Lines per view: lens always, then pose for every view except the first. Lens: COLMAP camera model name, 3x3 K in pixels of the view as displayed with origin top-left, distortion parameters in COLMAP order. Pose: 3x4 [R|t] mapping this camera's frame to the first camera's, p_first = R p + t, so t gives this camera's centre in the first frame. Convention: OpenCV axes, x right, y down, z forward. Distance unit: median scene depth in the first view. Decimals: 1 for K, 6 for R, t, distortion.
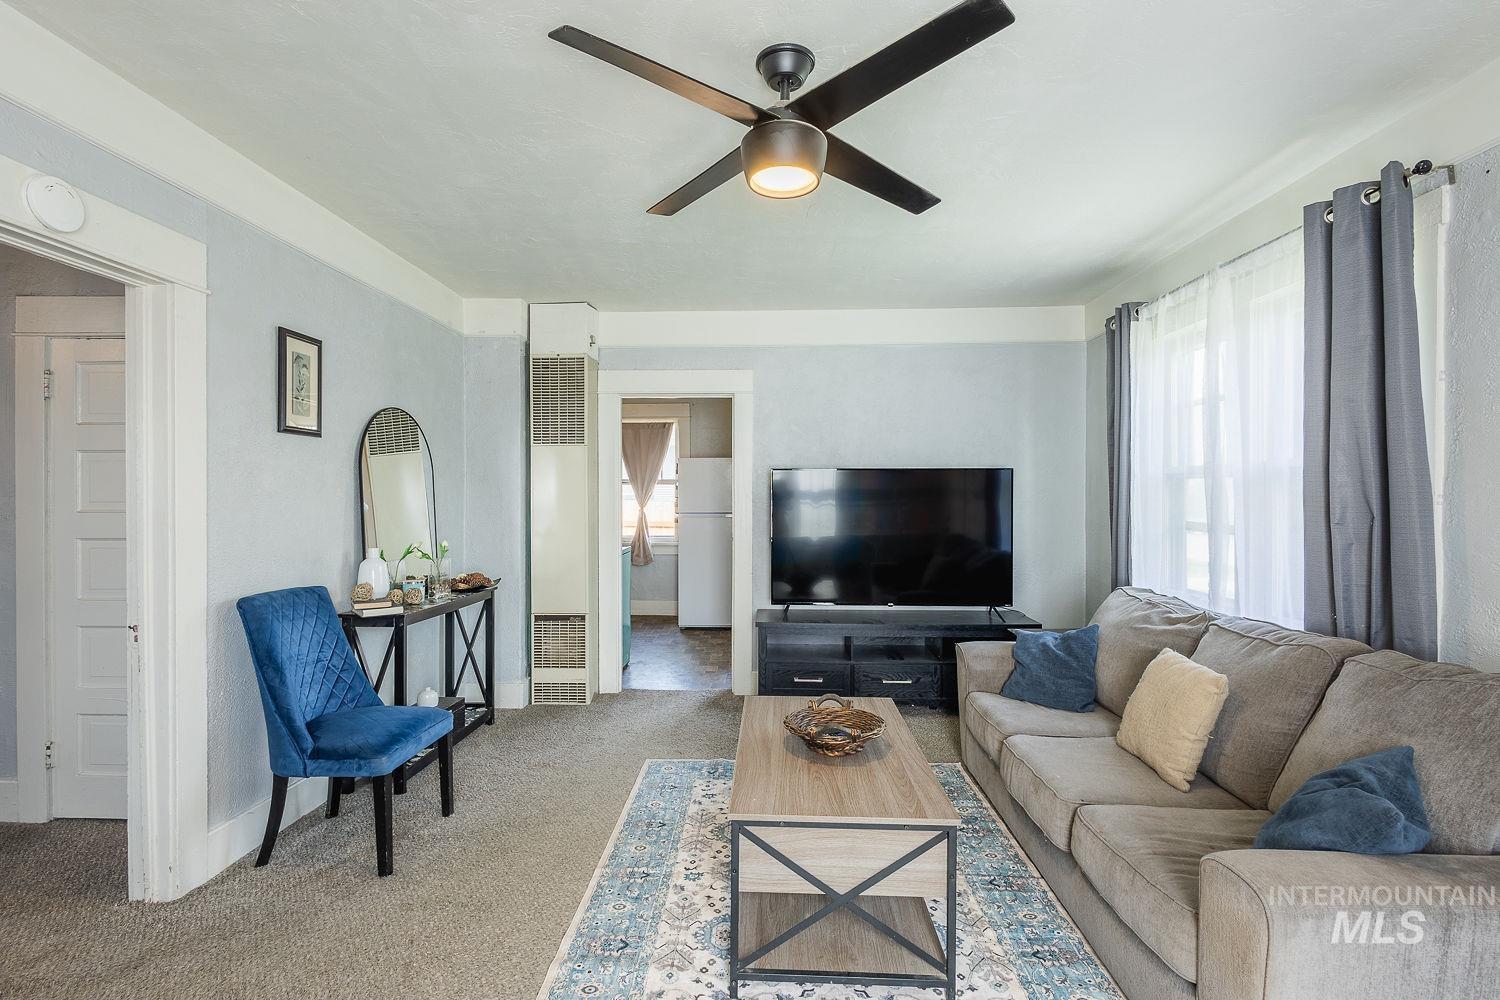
lens RADIAL K [[710.0, 0, 750.0], [0, 710.0, 500.0], [0, 0, 1]] dist [0.005288, 0.000122]
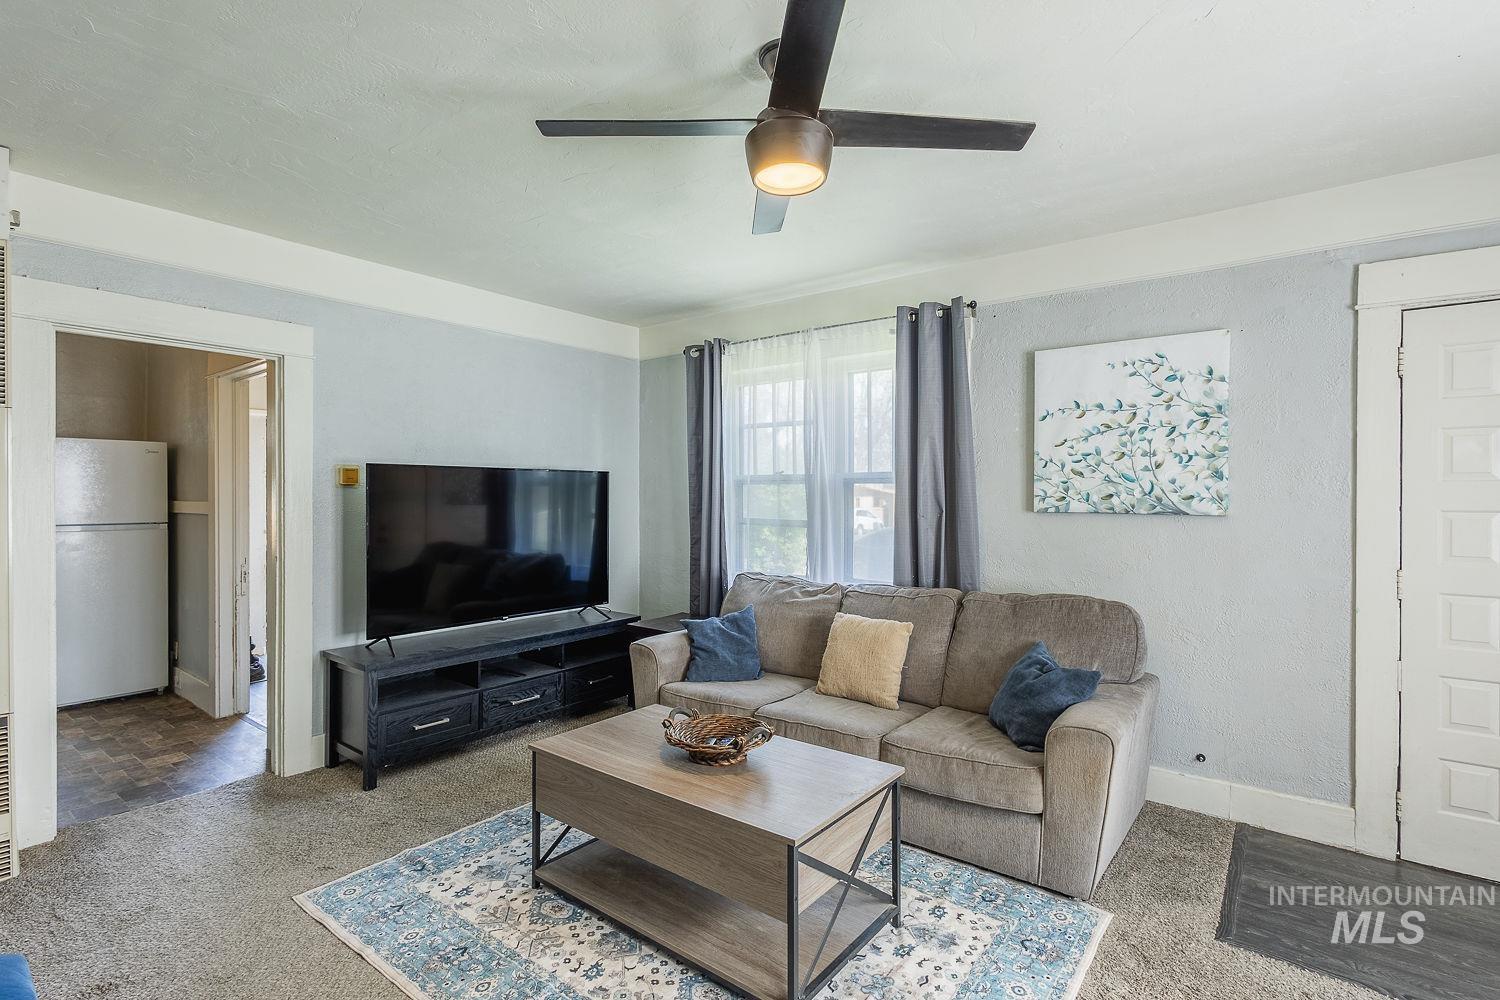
lens RADIAL K [[710.0, 0, 750.0], [0, 710.0, 500.0], [0, 0, 1]] dist [0.005288, 0.000122]
pose [[0.583263, -0.003236, 0.812277, -0.495787], [0.004348, 0.999990, 0.000862, -0.003733], [-0.812271, 0.003029, 0.583272, 0.303041]]
